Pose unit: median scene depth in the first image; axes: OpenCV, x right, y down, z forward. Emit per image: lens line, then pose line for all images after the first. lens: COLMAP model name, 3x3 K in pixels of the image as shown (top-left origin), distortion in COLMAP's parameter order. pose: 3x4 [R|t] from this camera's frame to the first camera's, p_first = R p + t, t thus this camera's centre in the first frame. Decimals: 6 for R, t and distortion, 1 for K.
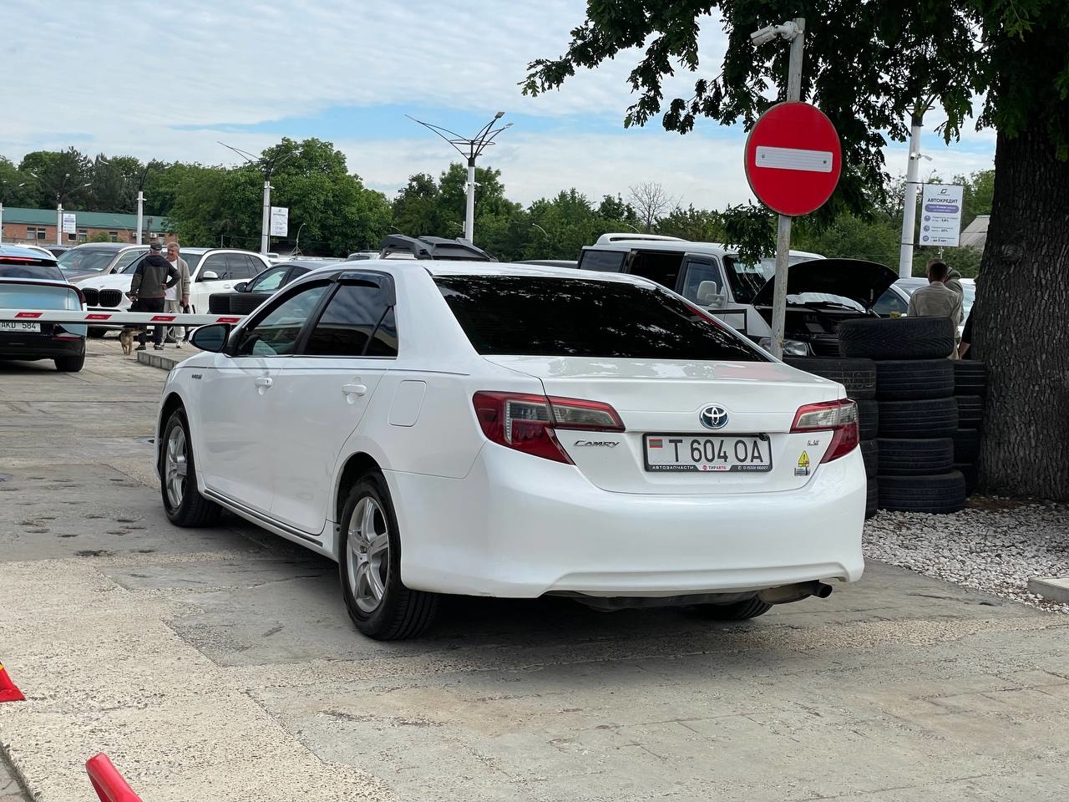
lens RADIAL K [[1610.1, 0, 534.5], [0, 1610.1, 401.0], [0, 0, 1]] dist [0.133175, 0.019660]
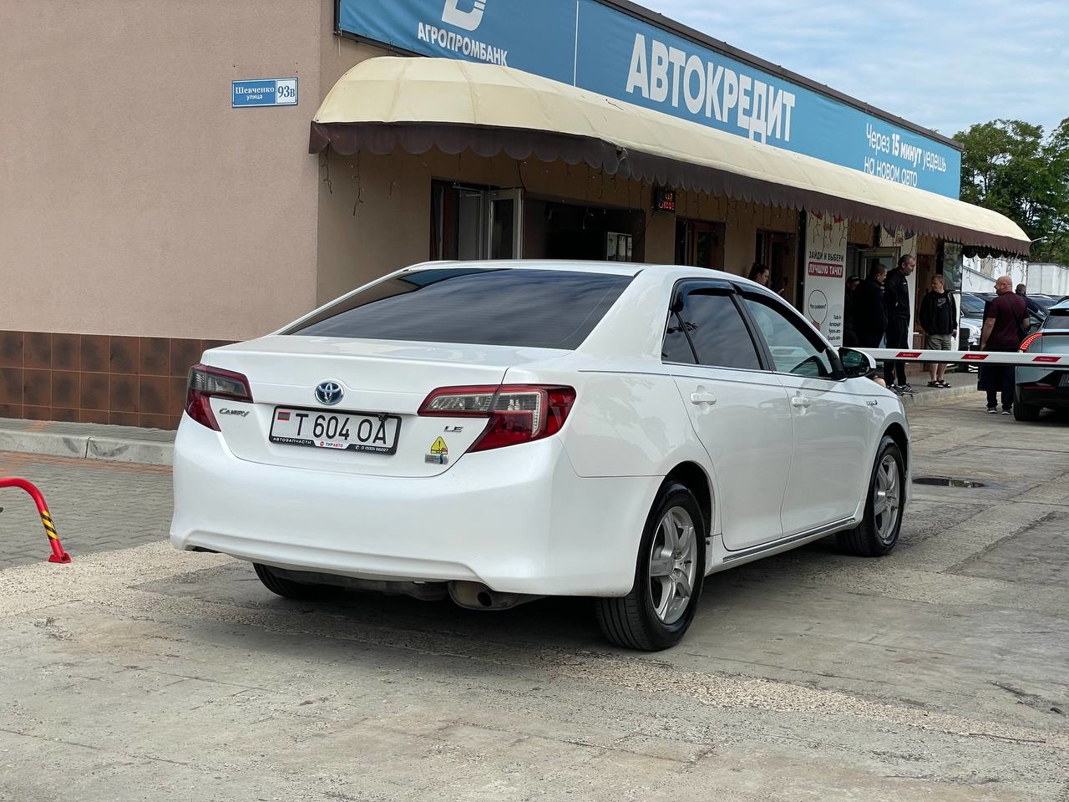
lens RADIAL K [[1606.7, 0, 502.9], [0, 1606.7, 399.8], [0, 0, 1]] dist [0.135068, -0.169841]
pose [[0.541244, 0.020939, -0.840605, 0.271270], [-0.066771, 0.997603, -0.018142, 0.006851], [0.838210, 0.065948, 0.541345, 0.152960]]
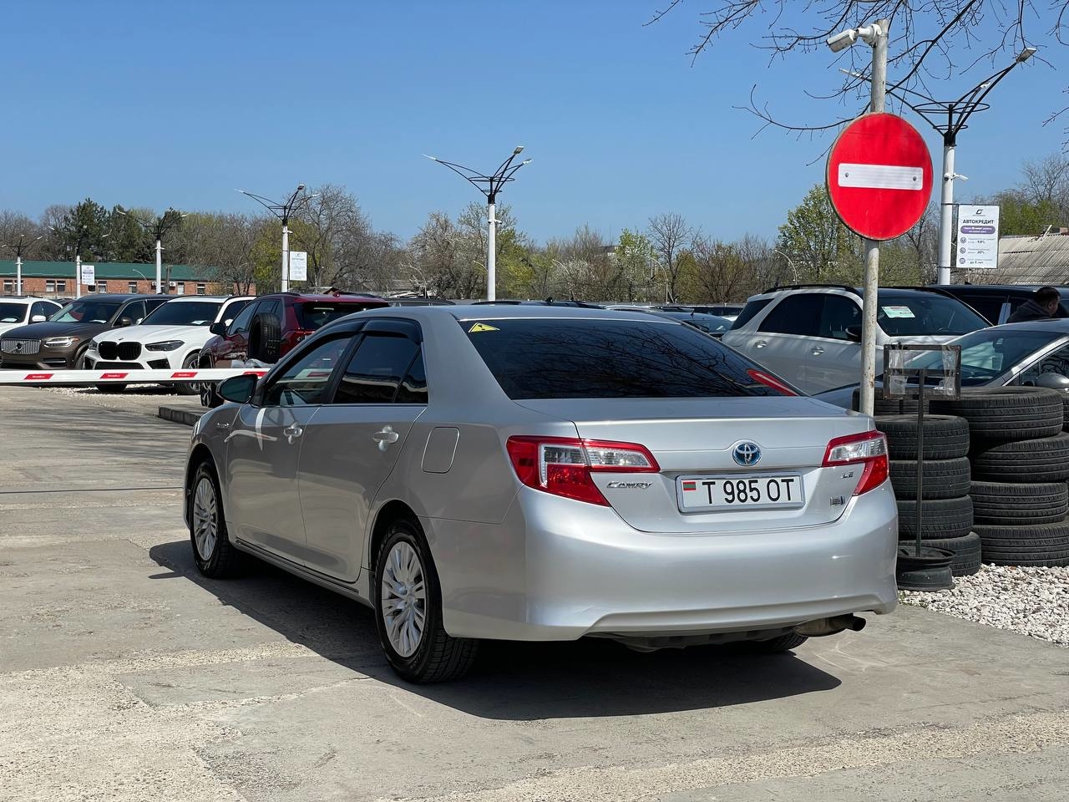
lens RADIAL K [[1608.5, 0, 534.5], [0, 1608.5, 401.0], [0, 0, 1]] dist [0.133722, -0.176643]
pose [[0.999396, -0.032460, -0.012435, -0.011308], [0.032182, 0.999241, -0.021947, -0.005715], [0.013138, 0.021533, 0.999682, 0.049683]]
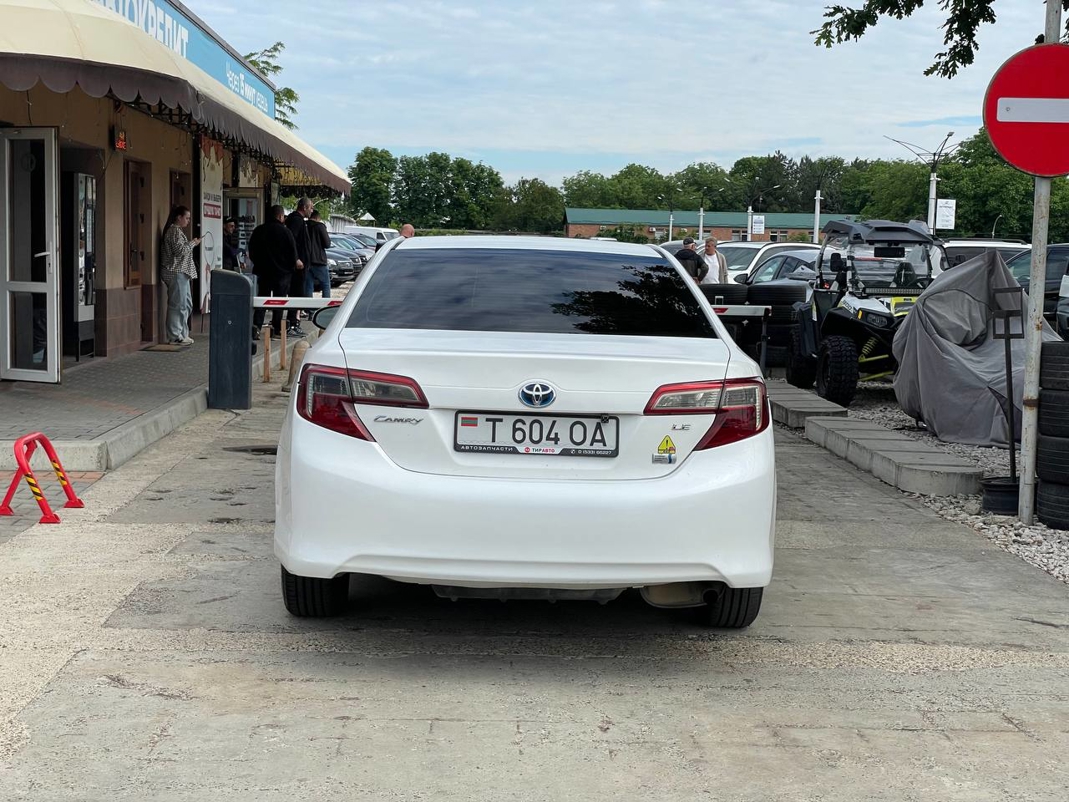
lens RADIAL K [[1612.8, 0, 527.1], [0, 1612.8, 386.7], [0, 0, 1]] dist [0.123283, -0.088716]
pose [[0.899361, 0.014386, -0.436969, 0.138279], [-0.017892, 0.999832, -0.003908, 0.002489], [0.436840, 0.011333, 0.899468, 0.048145]]
